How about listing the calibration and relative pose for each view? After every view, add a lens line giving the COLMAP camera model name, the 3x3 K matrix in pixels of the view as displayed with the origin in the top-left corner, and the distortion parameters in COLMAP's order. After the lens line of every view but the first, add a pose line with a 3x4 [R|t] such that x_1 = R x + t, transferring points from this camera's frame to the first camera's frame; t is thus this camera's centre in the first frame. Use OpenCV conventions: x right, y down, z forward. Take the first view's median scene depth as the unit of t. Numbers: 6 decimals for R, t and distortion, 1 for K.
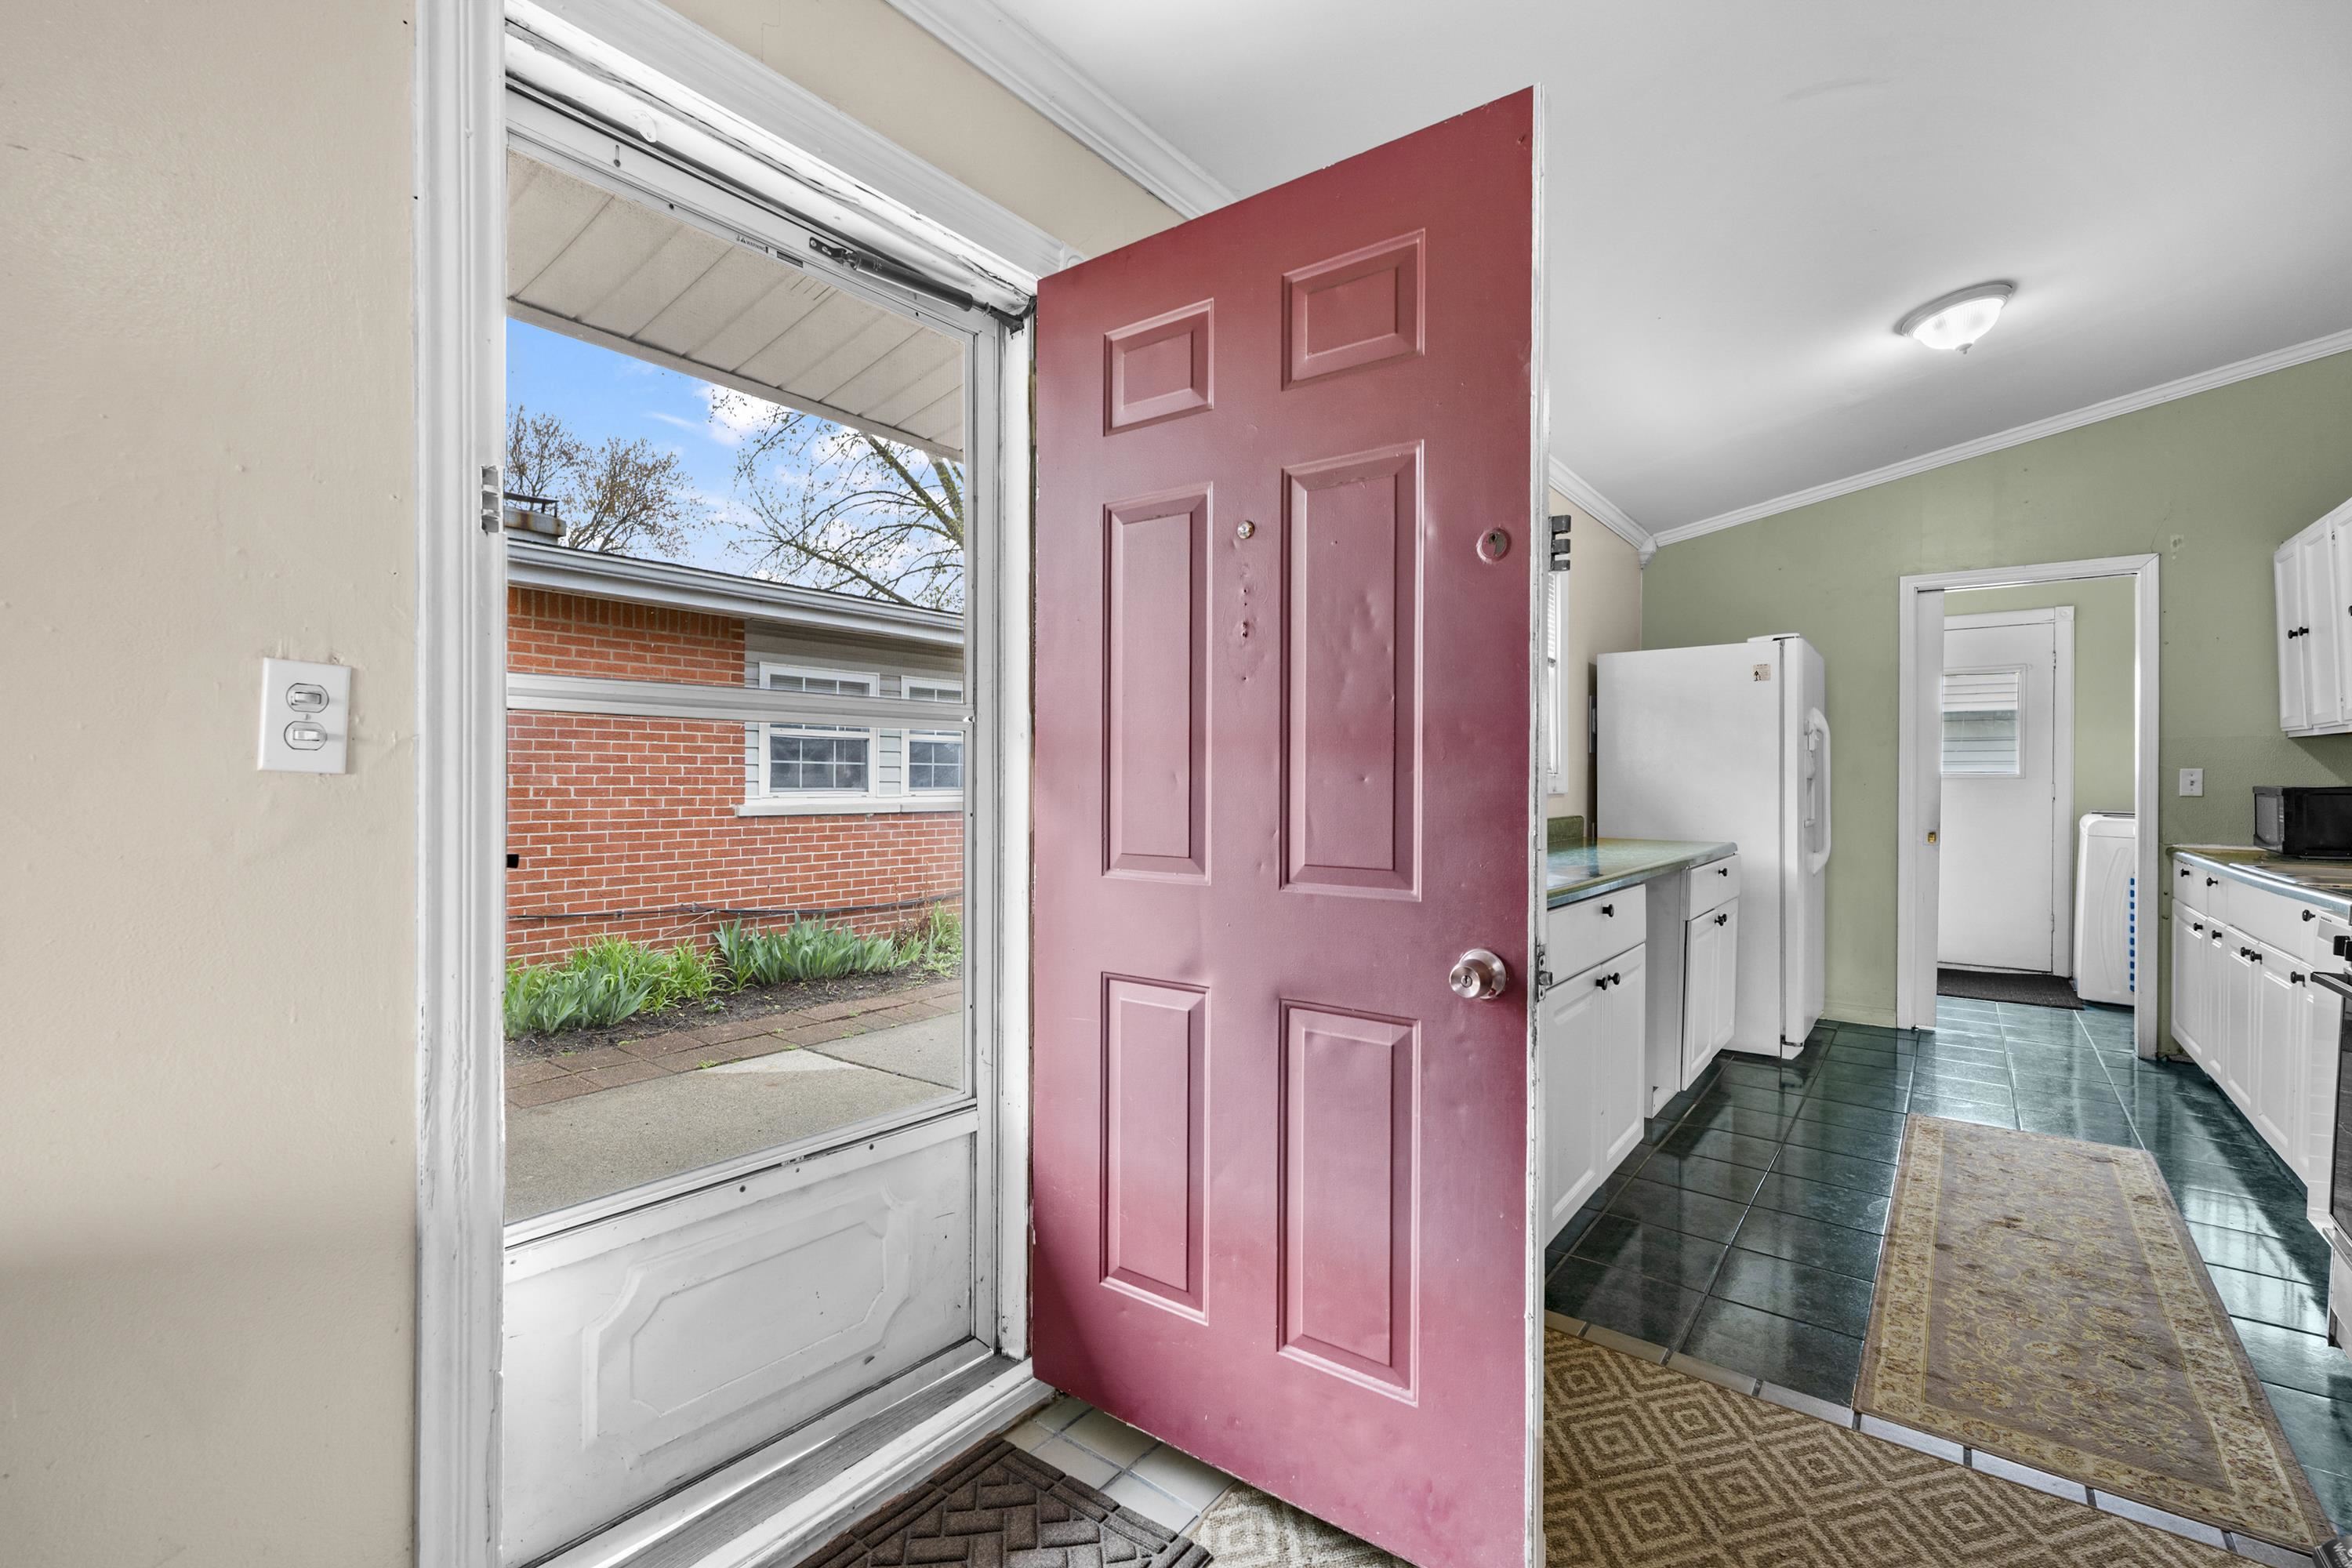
lens RADIAL K [[1025.5, 0, 1176.0], [0, 1025.5, 784.0], [0, 0, 1]] dist [0.001364, 0.000228]
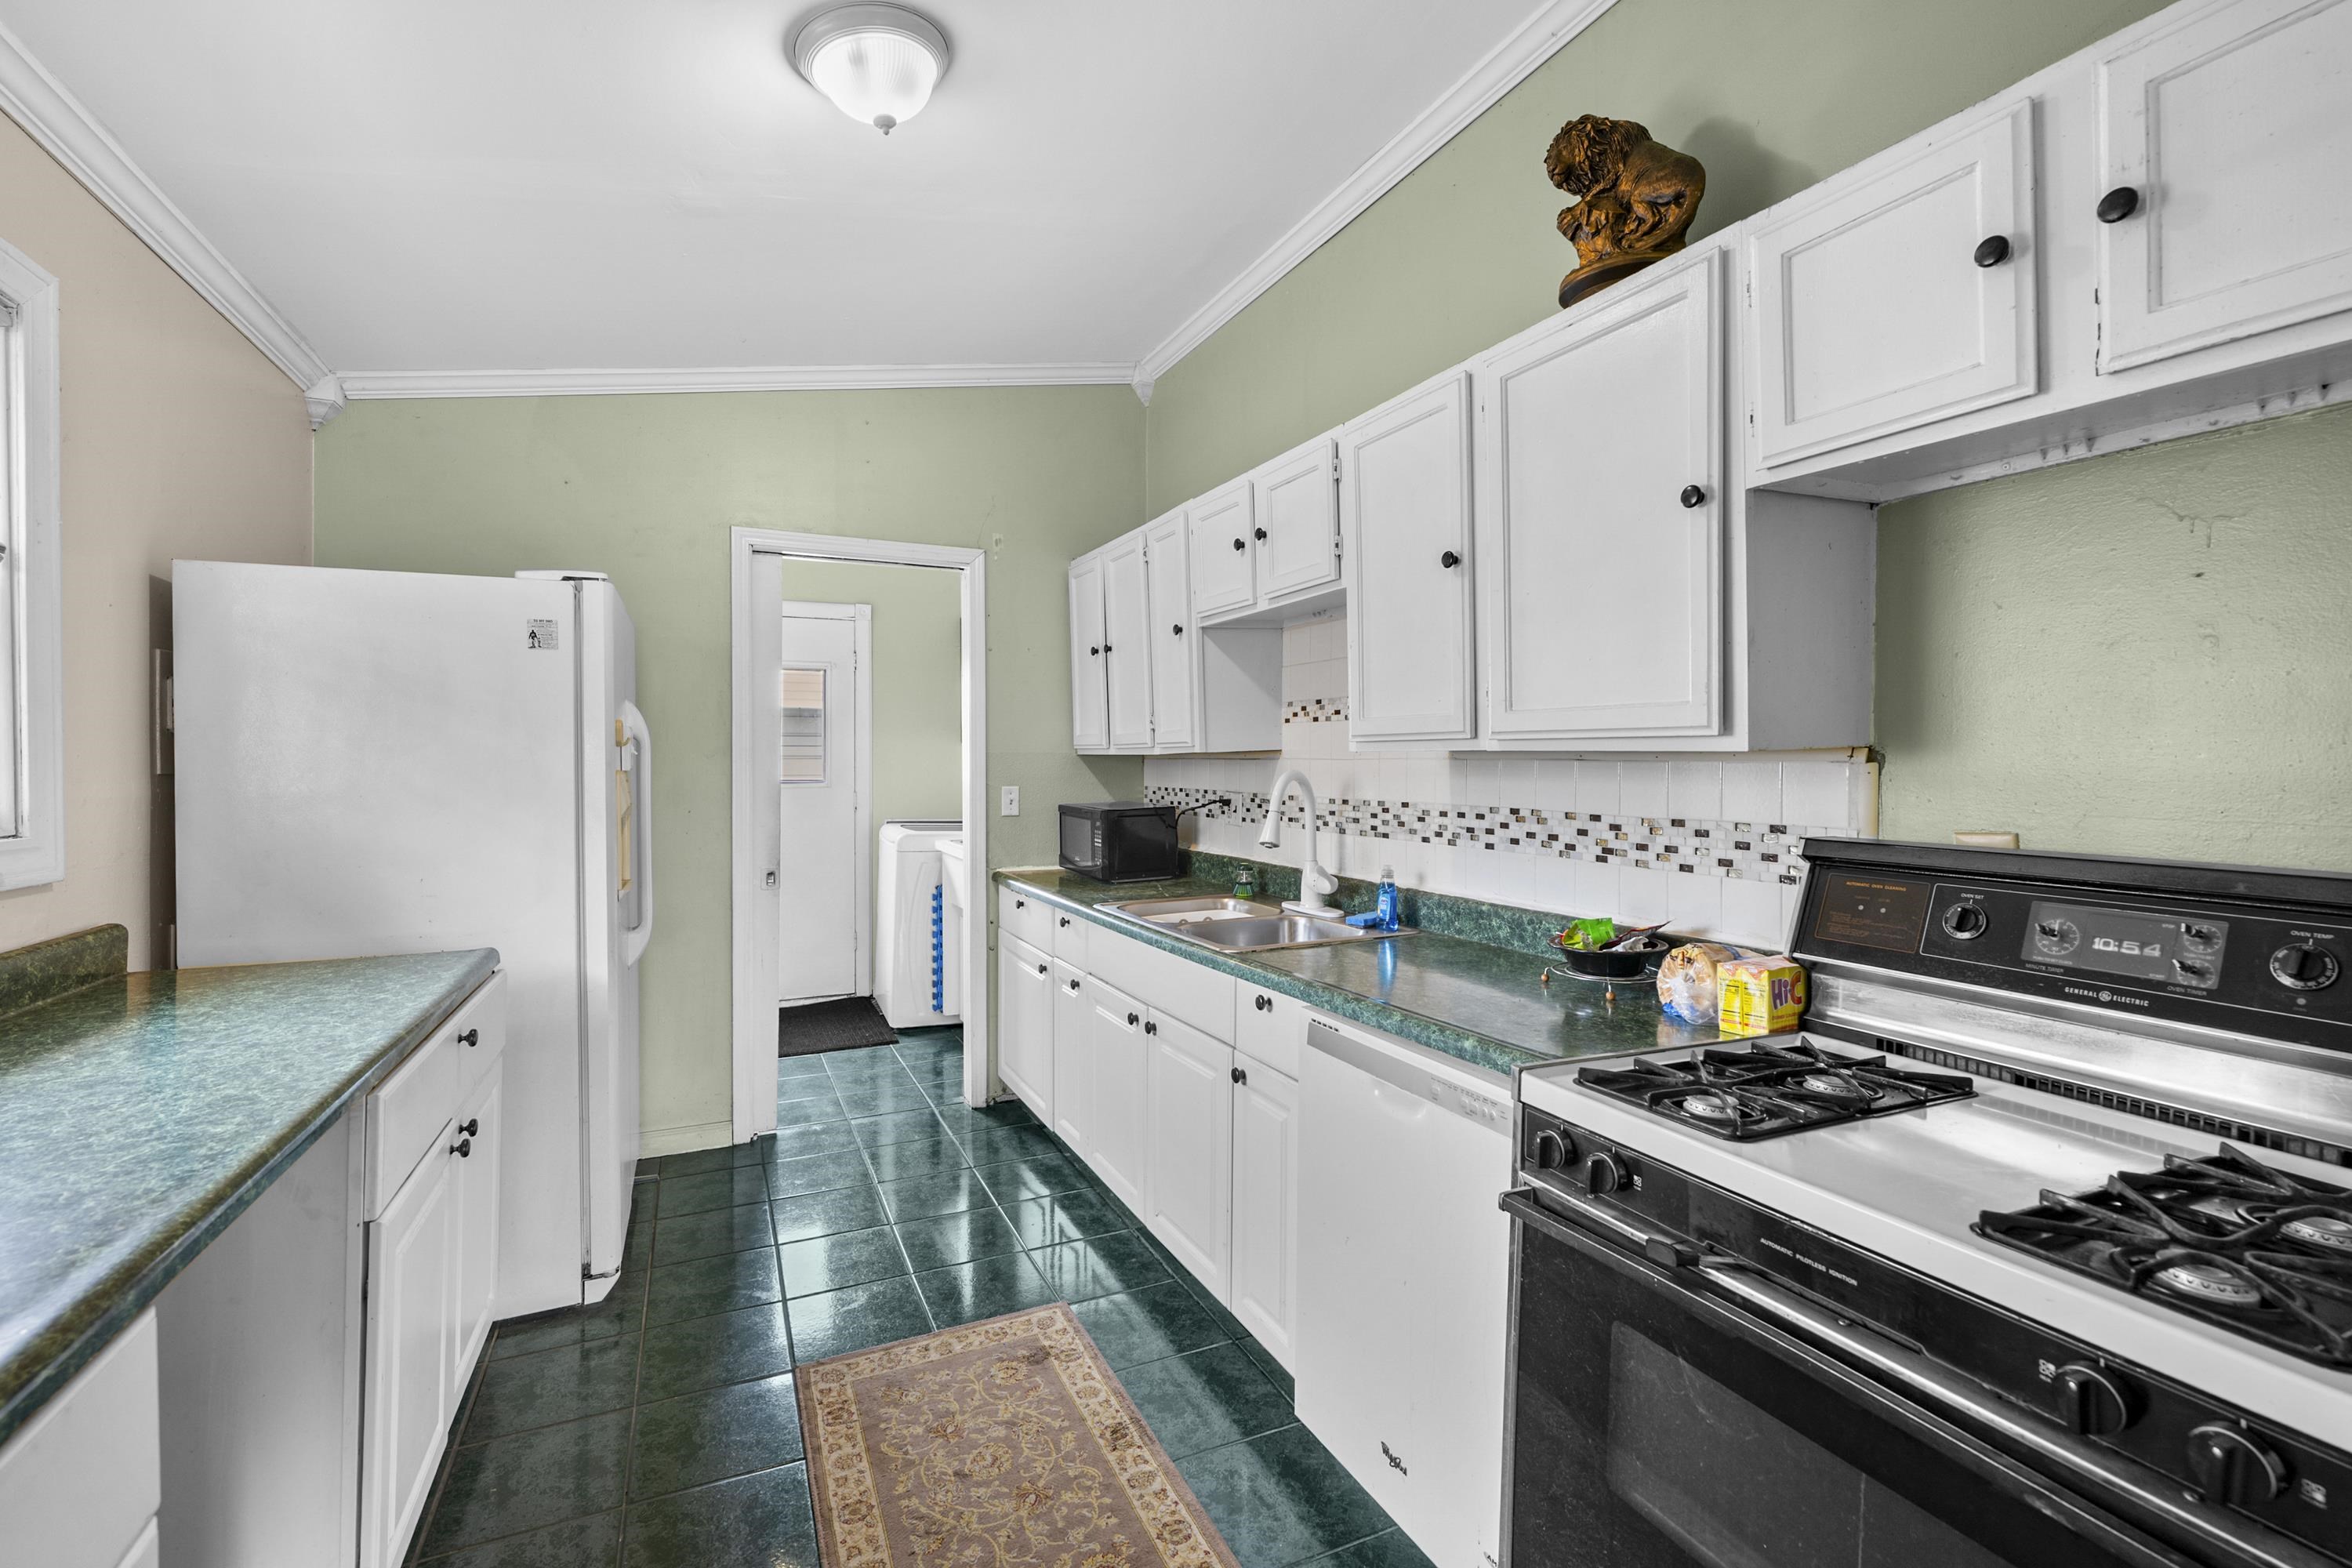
lens RADIAL K [[1008.4, 0, 1171.7], [0, 1008.4, 763.6], [0, 0, 1]] dist [-0.000207, 0.000355]
pose [[0.465061, -0.005453, 0.885262, 0.244443], [0.008376, 0.999963, 0.001759, -0.036081], [-0.885239, 0.006597, 0.465089, 0.443480]]
